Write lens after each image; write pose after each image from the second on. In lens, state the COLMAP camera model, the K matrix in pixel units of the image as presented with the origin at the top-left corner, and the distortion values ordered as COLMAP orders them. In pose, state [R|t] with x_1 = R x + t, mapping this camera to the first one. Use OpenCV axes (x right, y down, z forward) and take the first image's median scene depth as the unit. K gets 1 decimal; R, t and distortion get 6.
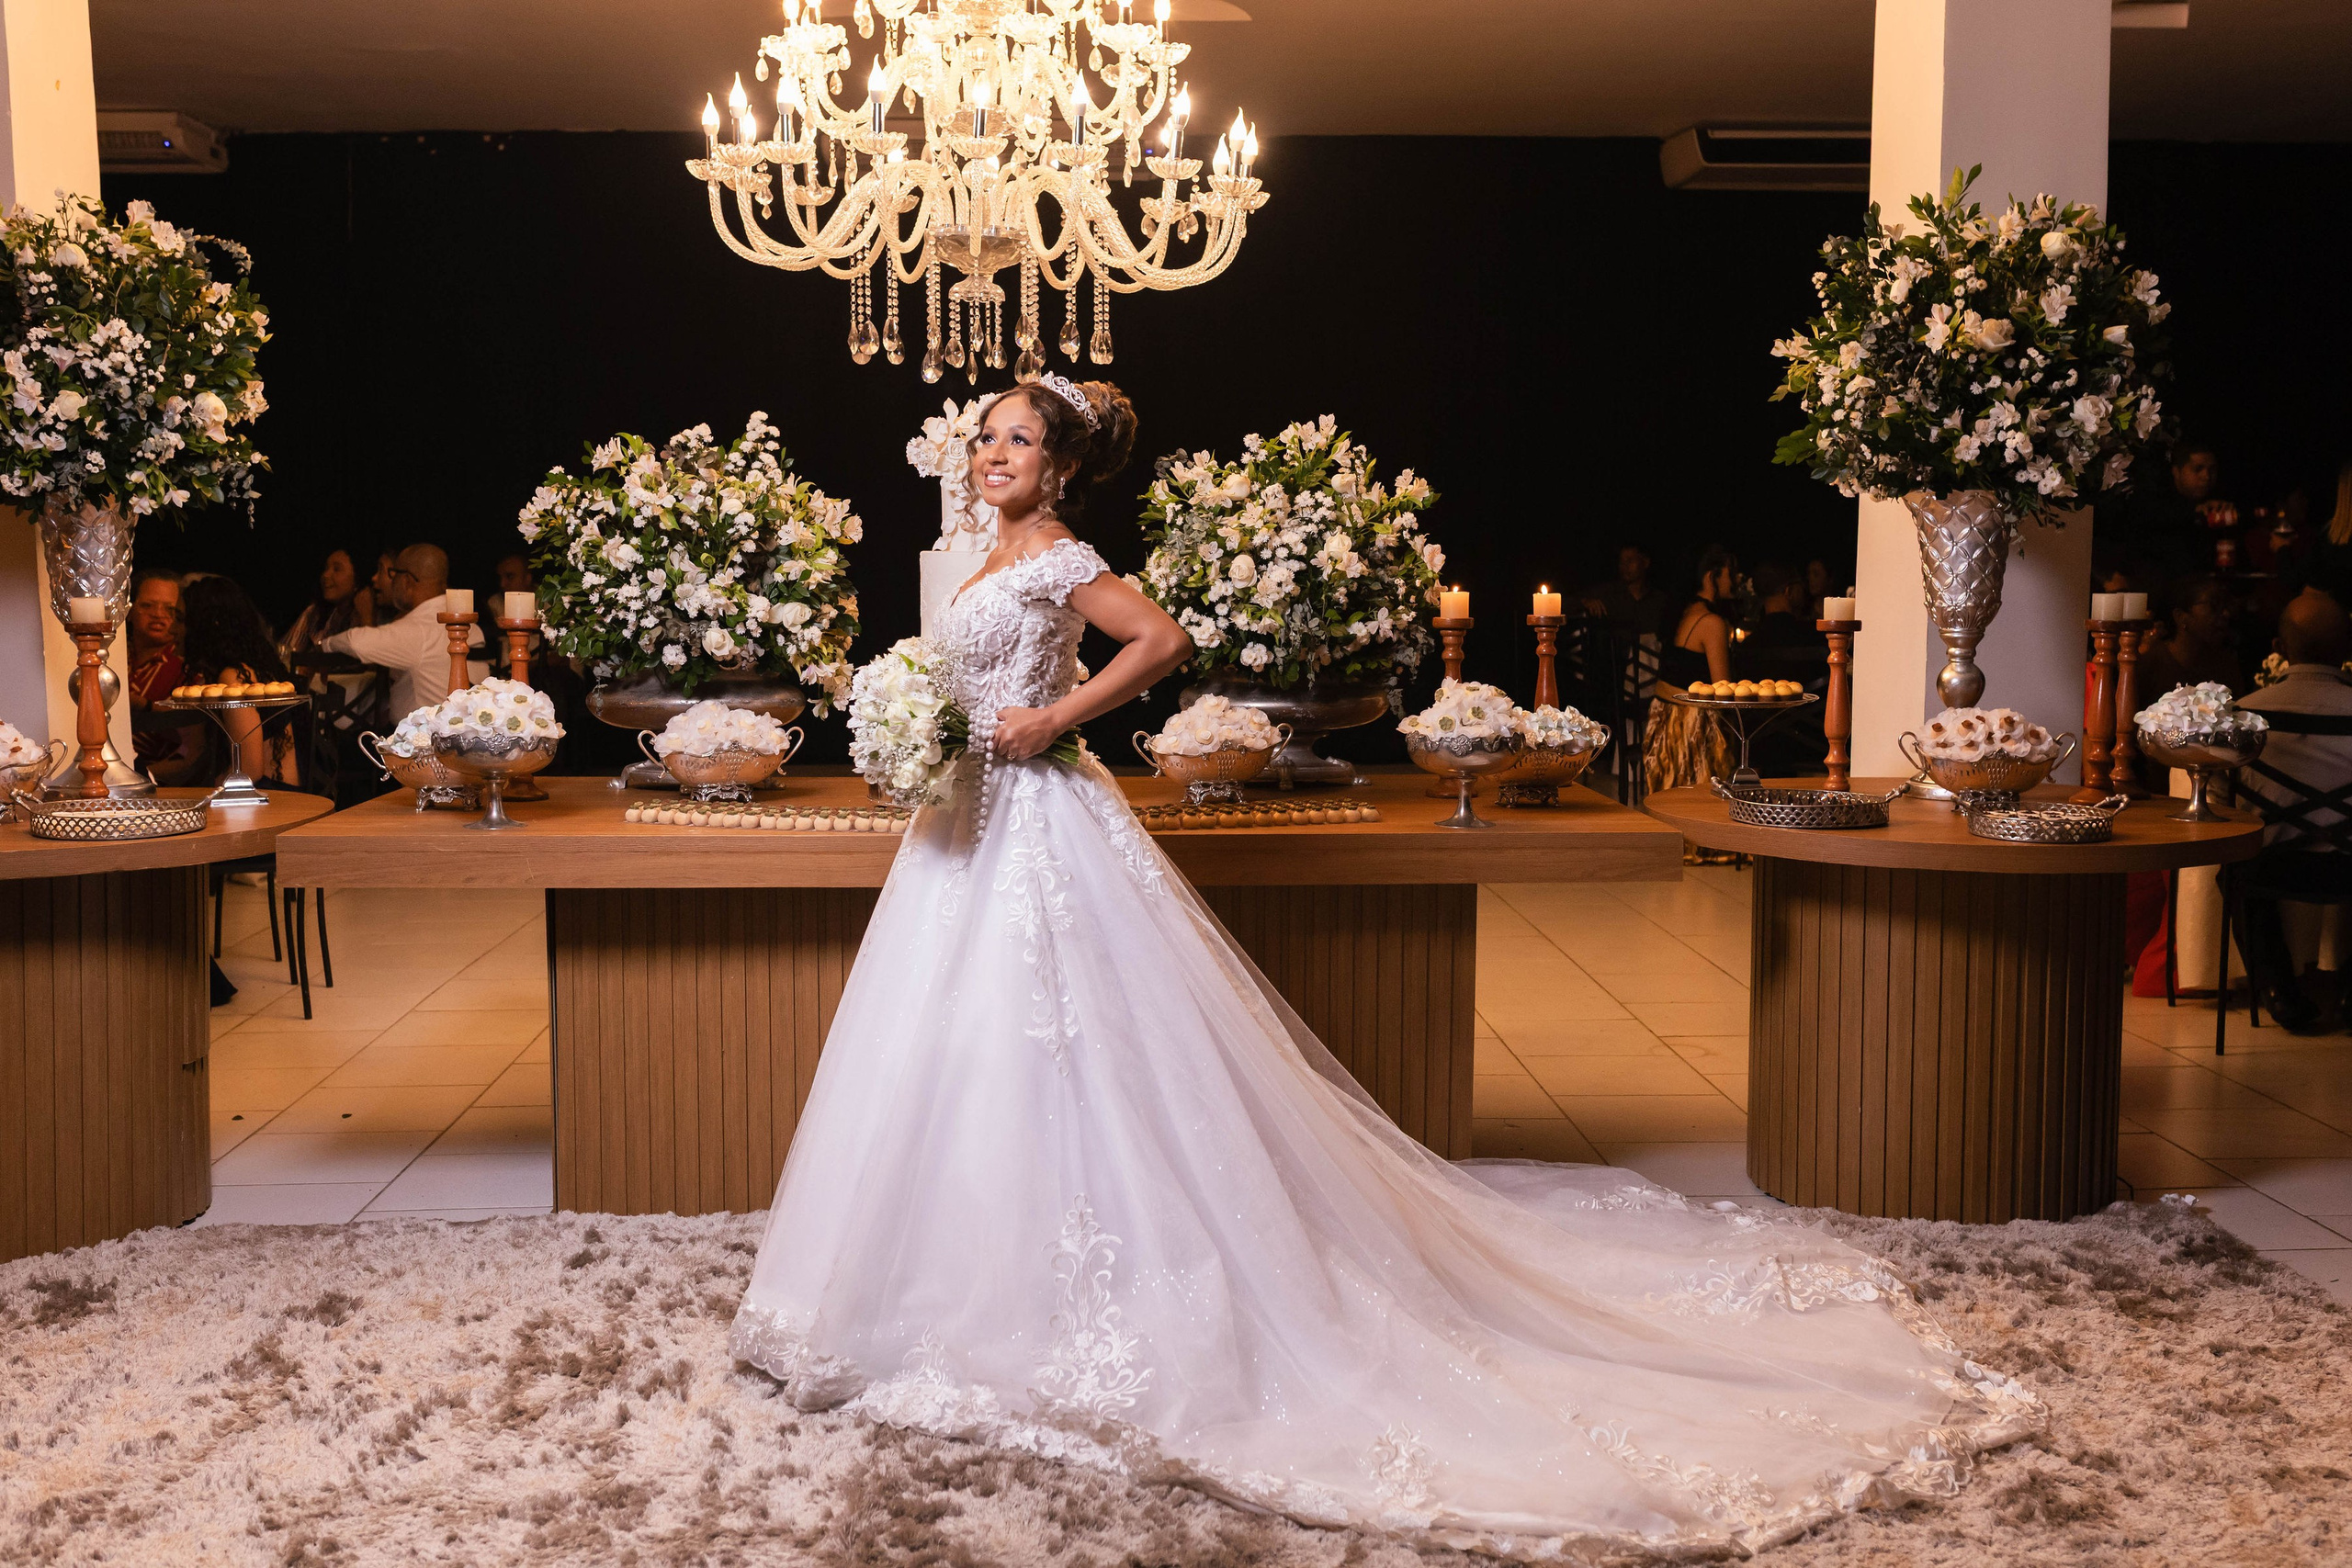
lens RADIAL K [[2414.5, 0, 1176.0], [0, 2414.5, 784.0], [0, 0, 1]] dist [-0.003841, -0.000956]
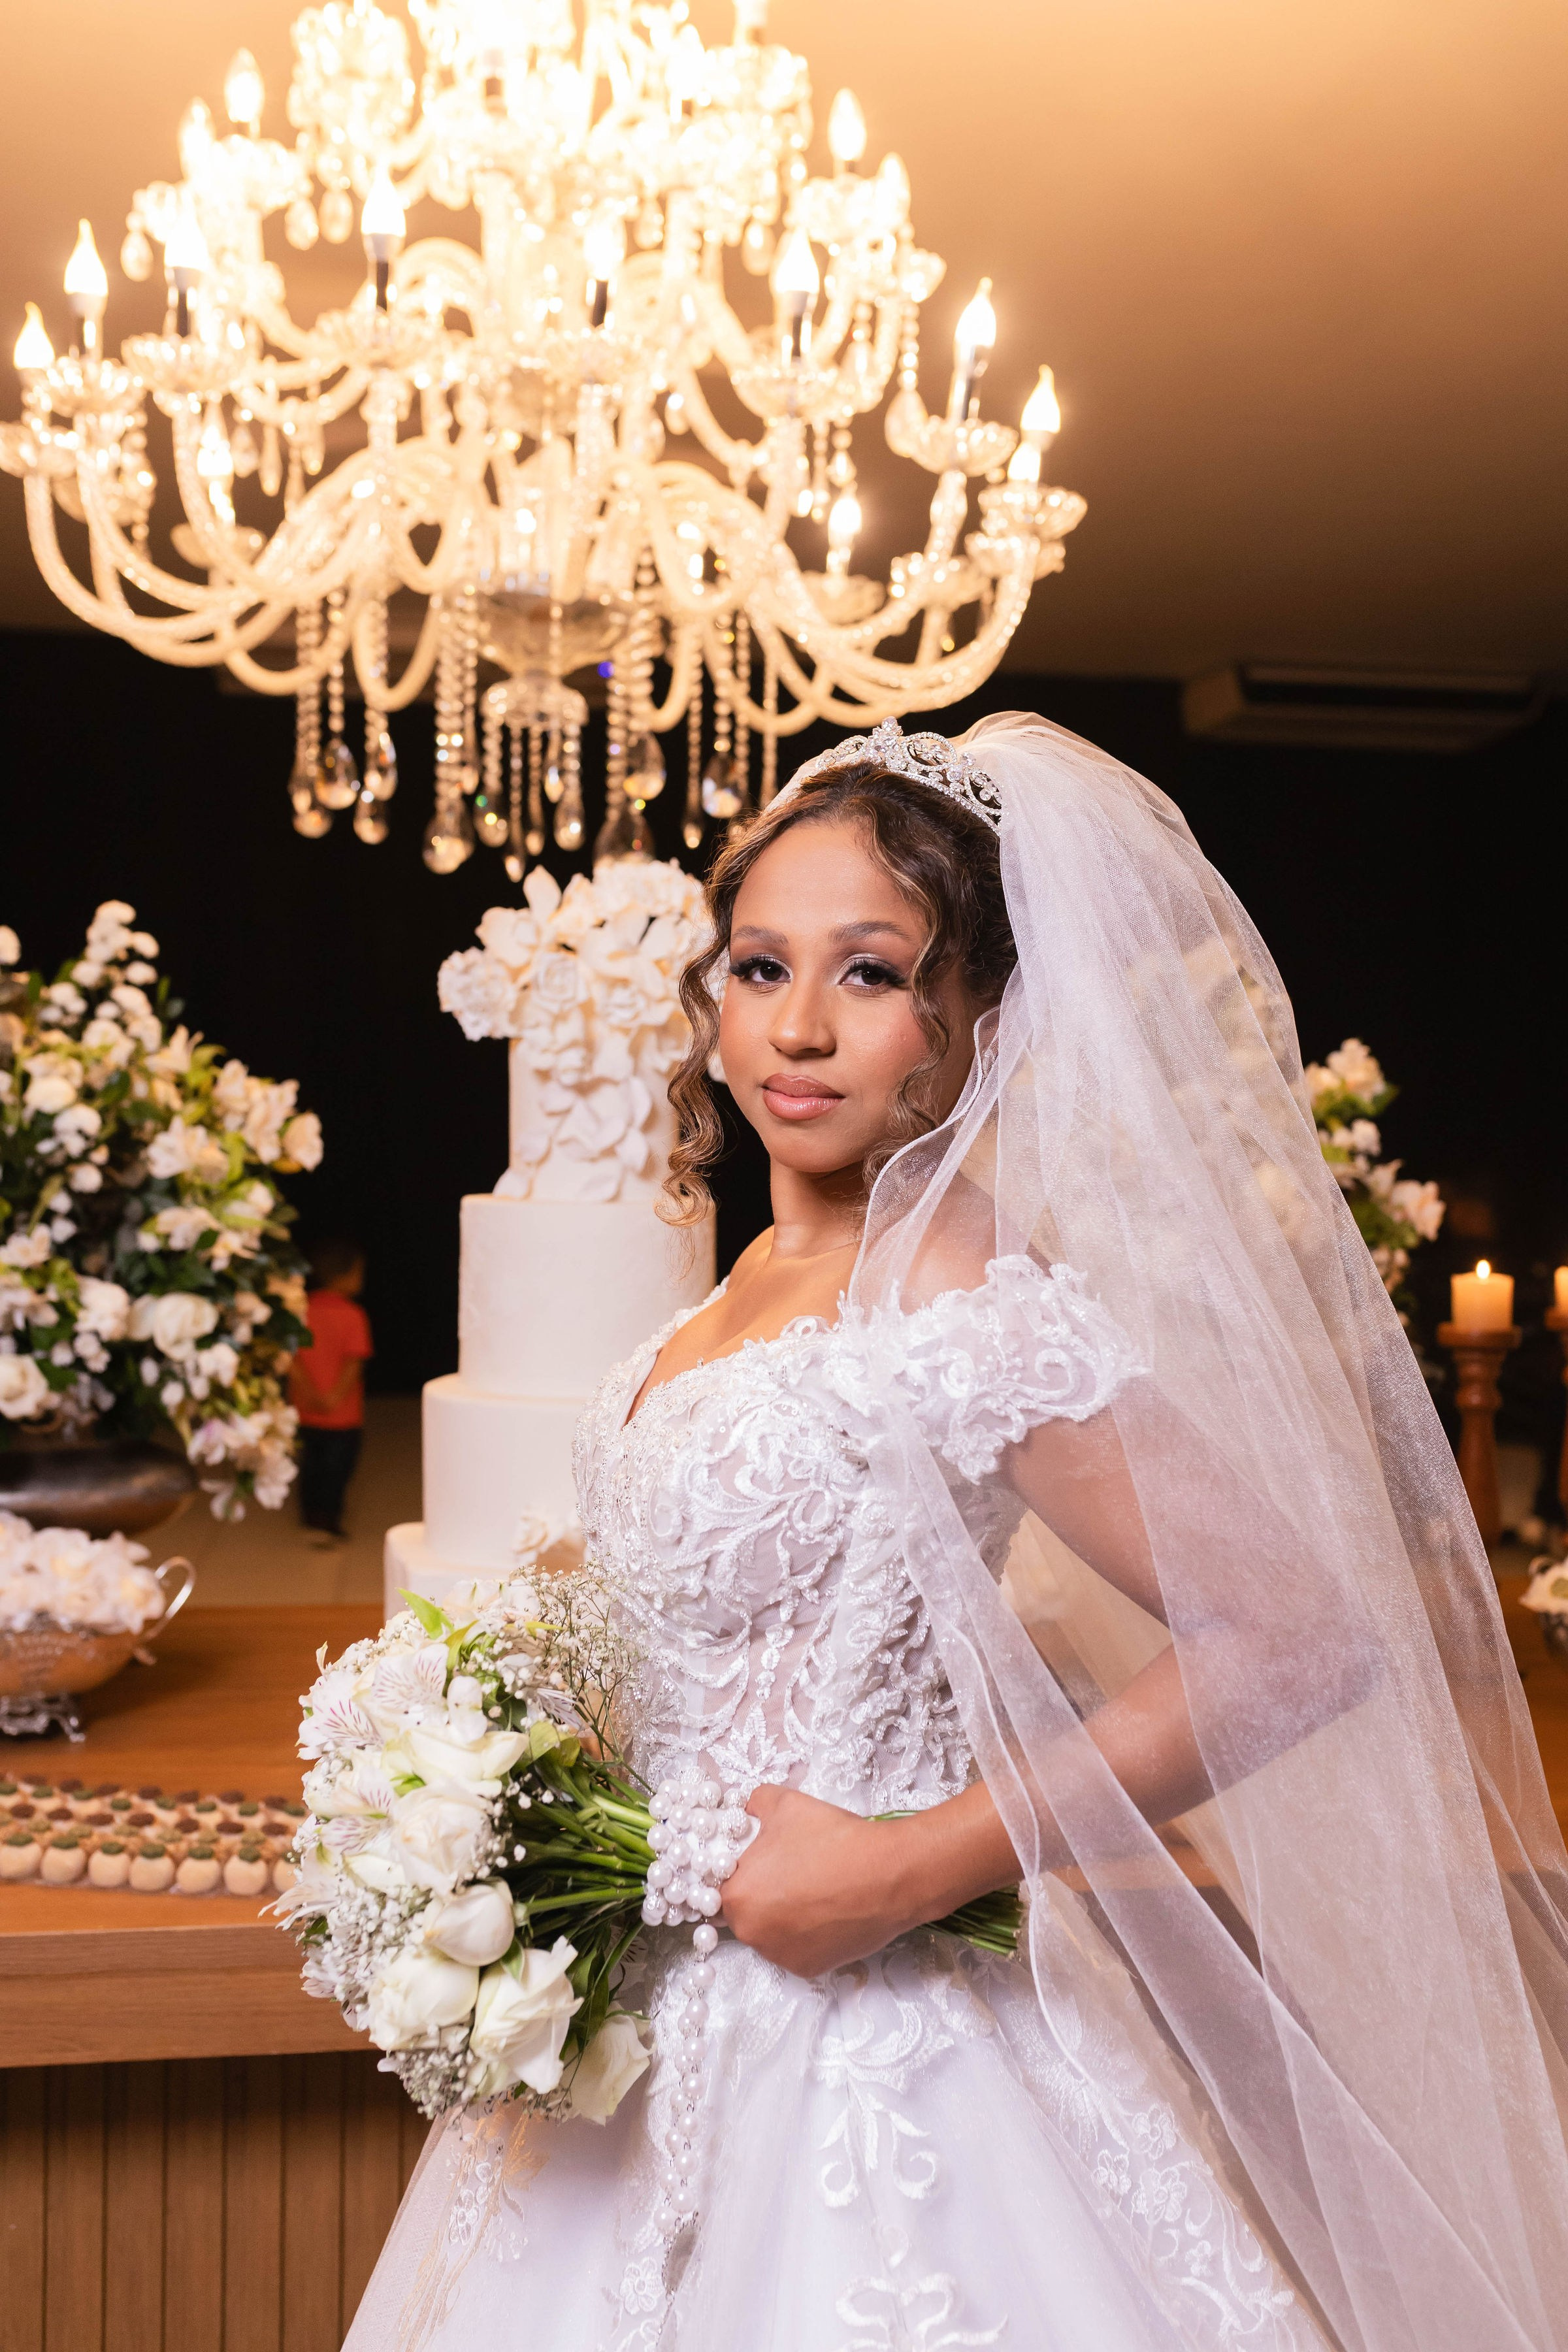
lens RADIAL K [[2278.8, 0, 784.0], [0, 2278.8, 1176.0], [0, 0, 1]] dist [-0.002792, 0.004869]
pose [[0.993975, 0.010066, 0.109139, -0.089077], [-0.002116, 0.997350, -0.072721, -0.066566], [-0.109582, 0.072052, 0.991363, 0.539688]]
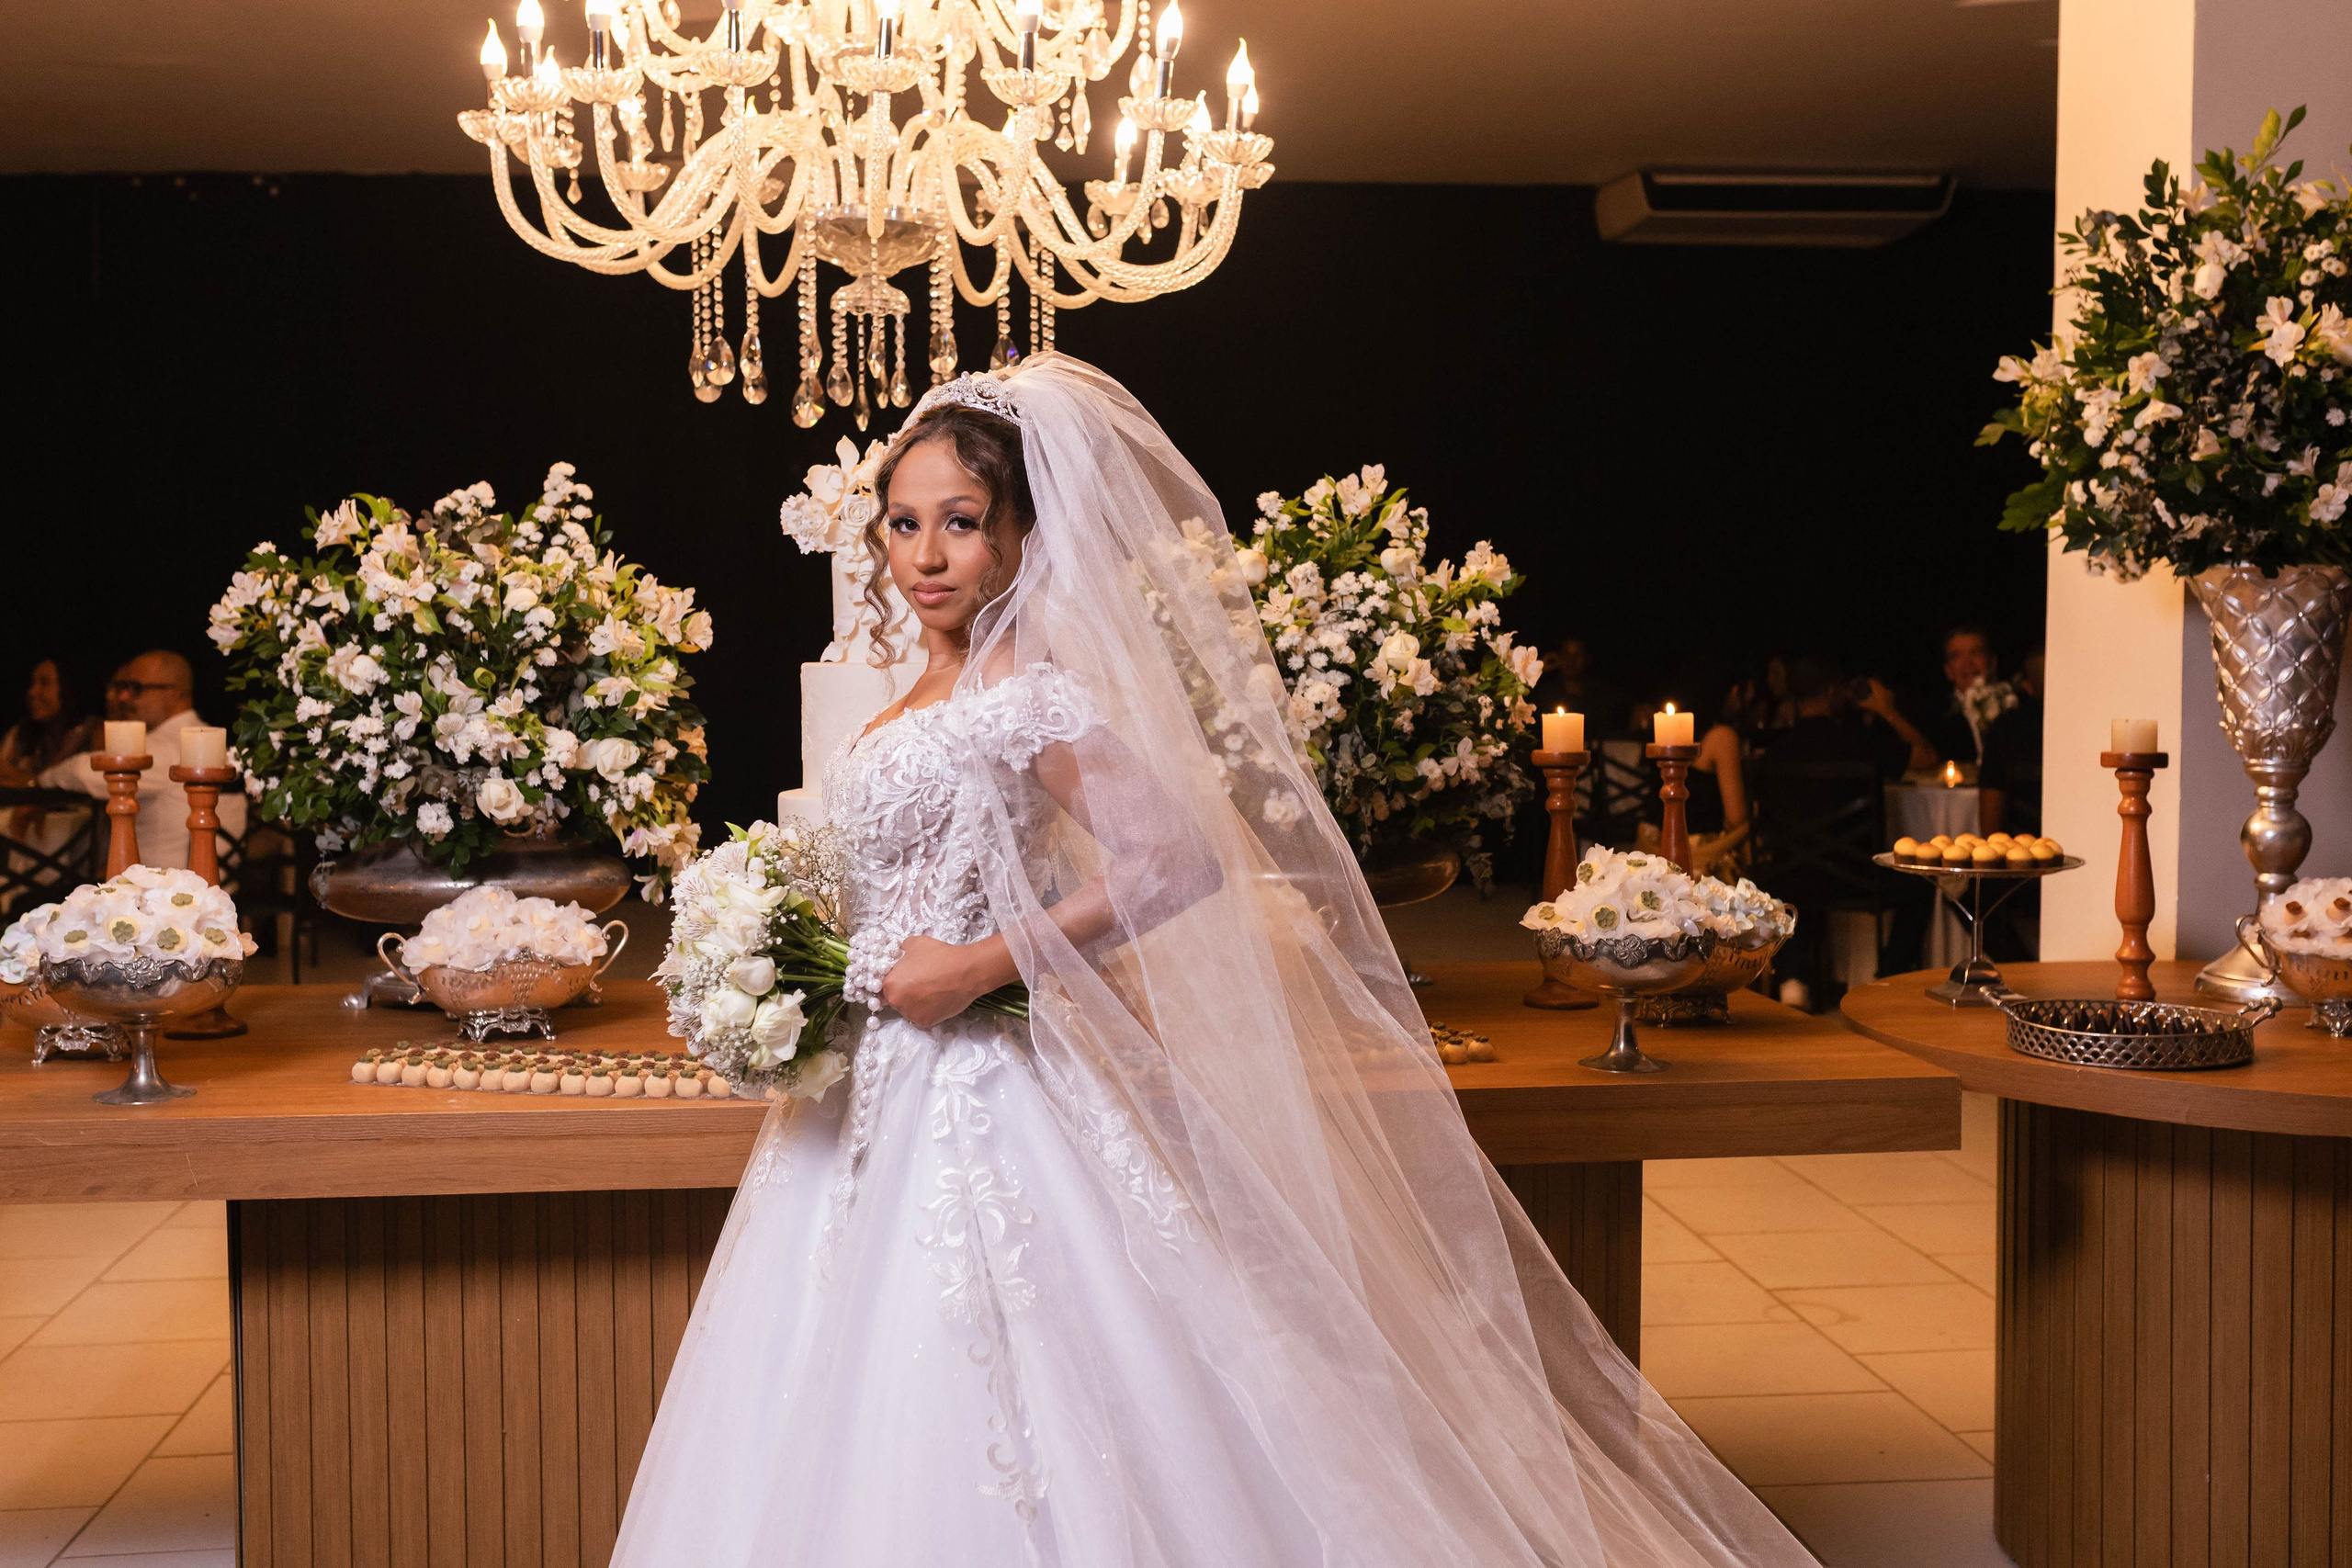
lens RADIAL K [[2460.6, 0, 1141.2], [0, 2460.6, 768.4], [0, 0, 1]] dist [-0.001121, 0.005917]
pose [[0.998587, -0.009897, 0.052215, -0.045555], [0.012323, 0.998849, -0.046346, -0.032712], [-0.051697, 0.046924, 0.997560, 0.298267]]
